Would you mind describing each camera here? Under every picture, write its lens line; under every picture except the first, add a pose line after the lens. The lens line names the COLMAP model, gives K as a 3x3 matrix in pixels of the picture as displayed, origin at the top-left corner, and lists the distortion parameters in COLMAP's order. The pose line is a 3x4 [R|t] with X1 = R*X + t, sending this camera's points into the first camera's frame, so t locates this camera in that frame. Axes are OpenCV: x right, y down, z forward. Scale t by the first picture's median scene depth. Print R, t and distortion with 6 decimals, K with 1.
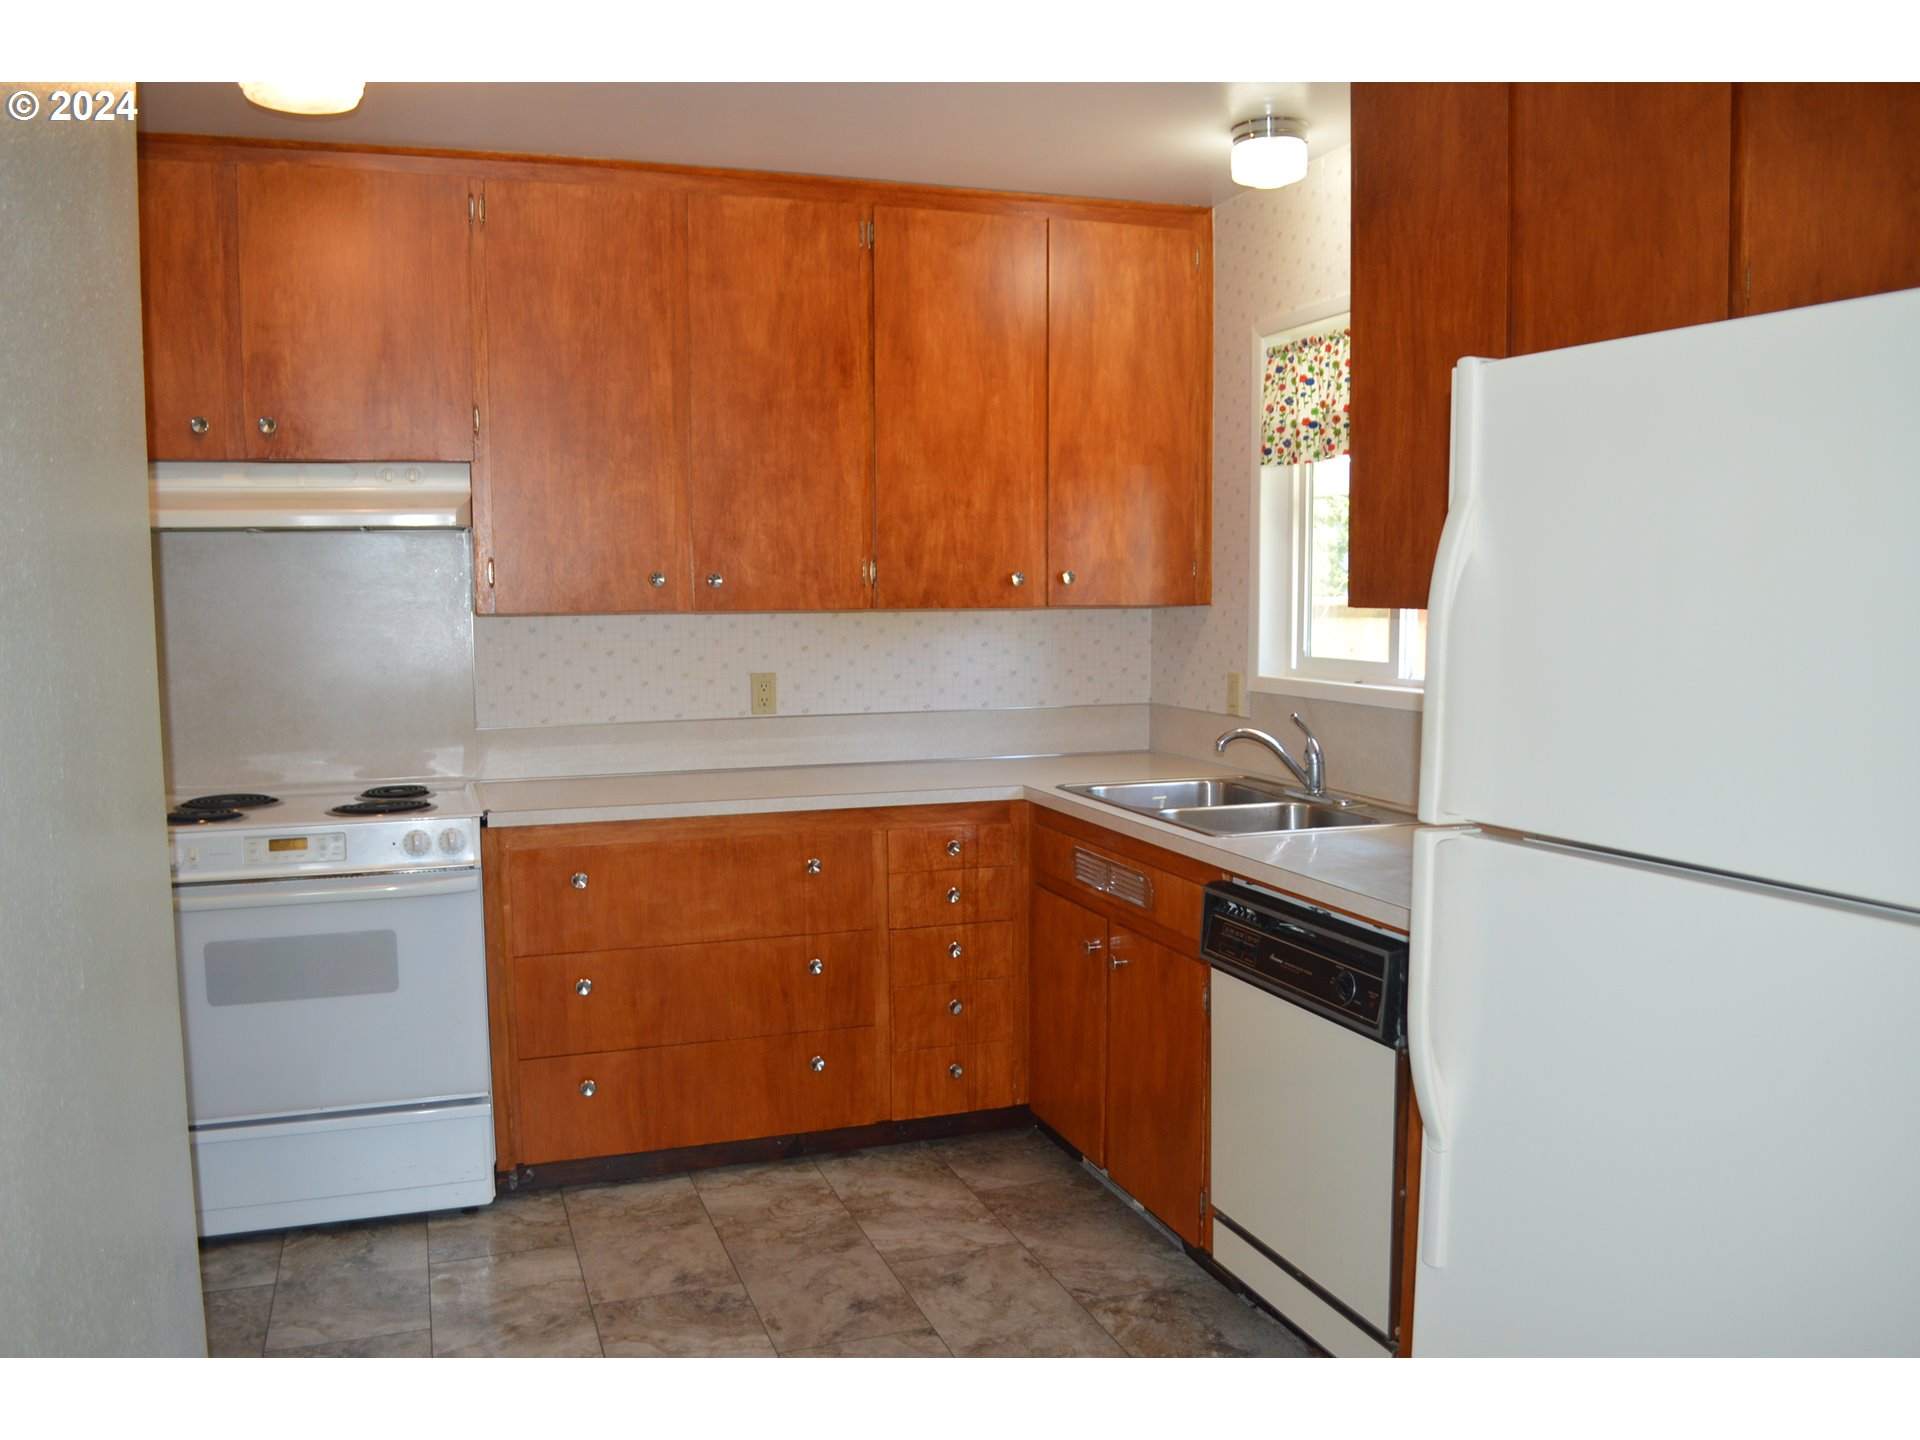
lens RADIAL K [[1528.9, 0, 960.0], [0, 1528.9, 720.0], [0, 0, 1]] dist [-0.090105, -0.002966]
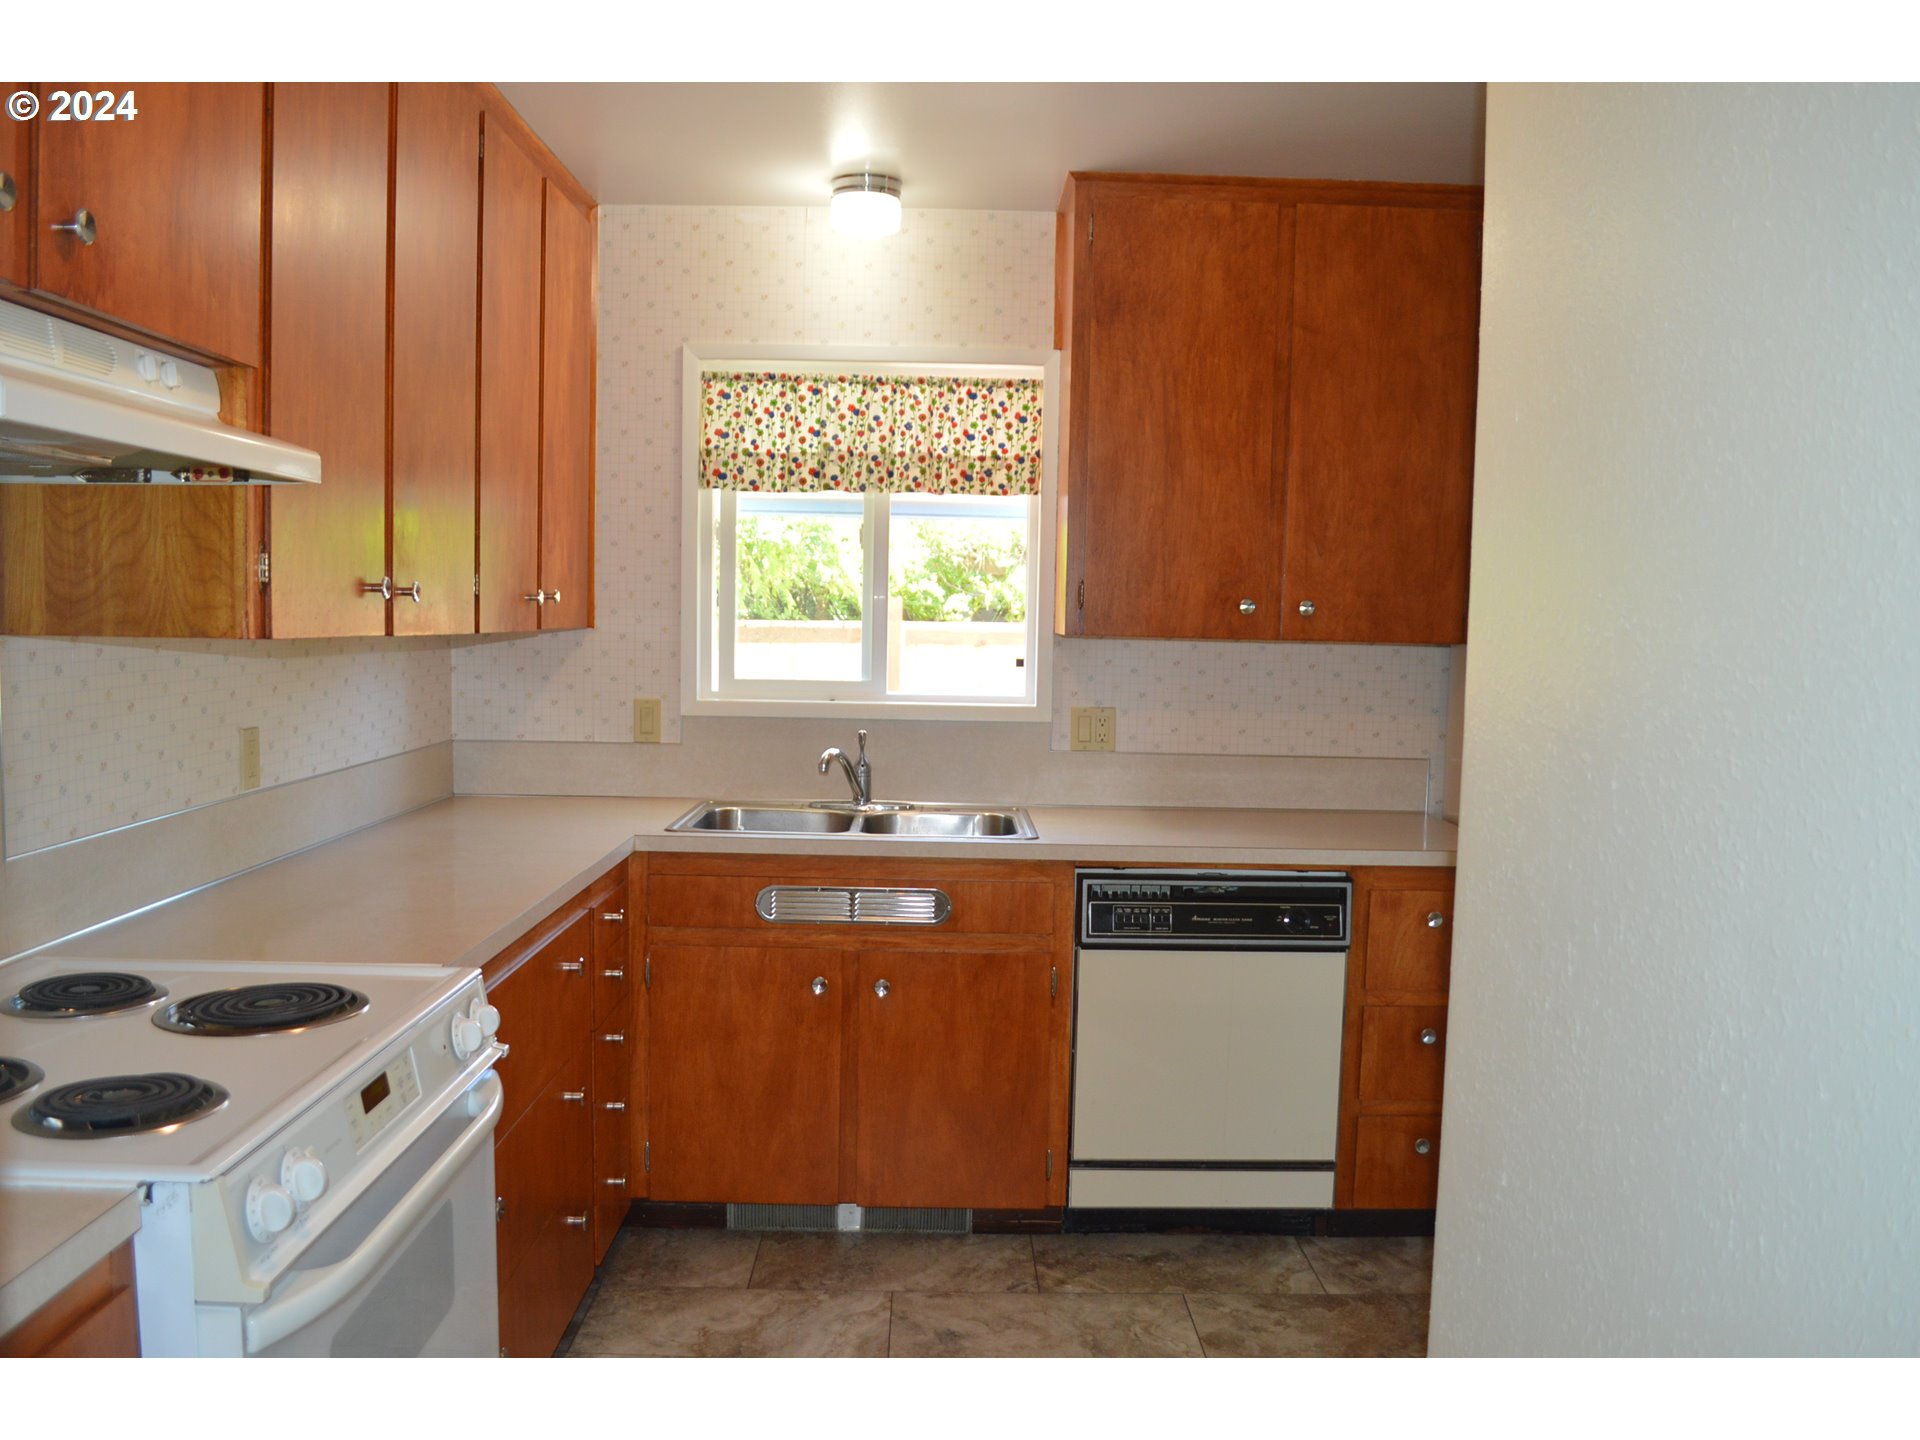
lens RADIAL K [[1528.9, 0, 960.0], [0, 1528.9, 720.0], [0, 0, 1]] dist [-0.090105, -0.002966]
pose [[0.321433, -0.052198, 0.945493, -0.806662], [0.059716, 0.997610, 0.034774, -0.047208], [-0.945048, 0.045283, 0.323781, 0.607268]]
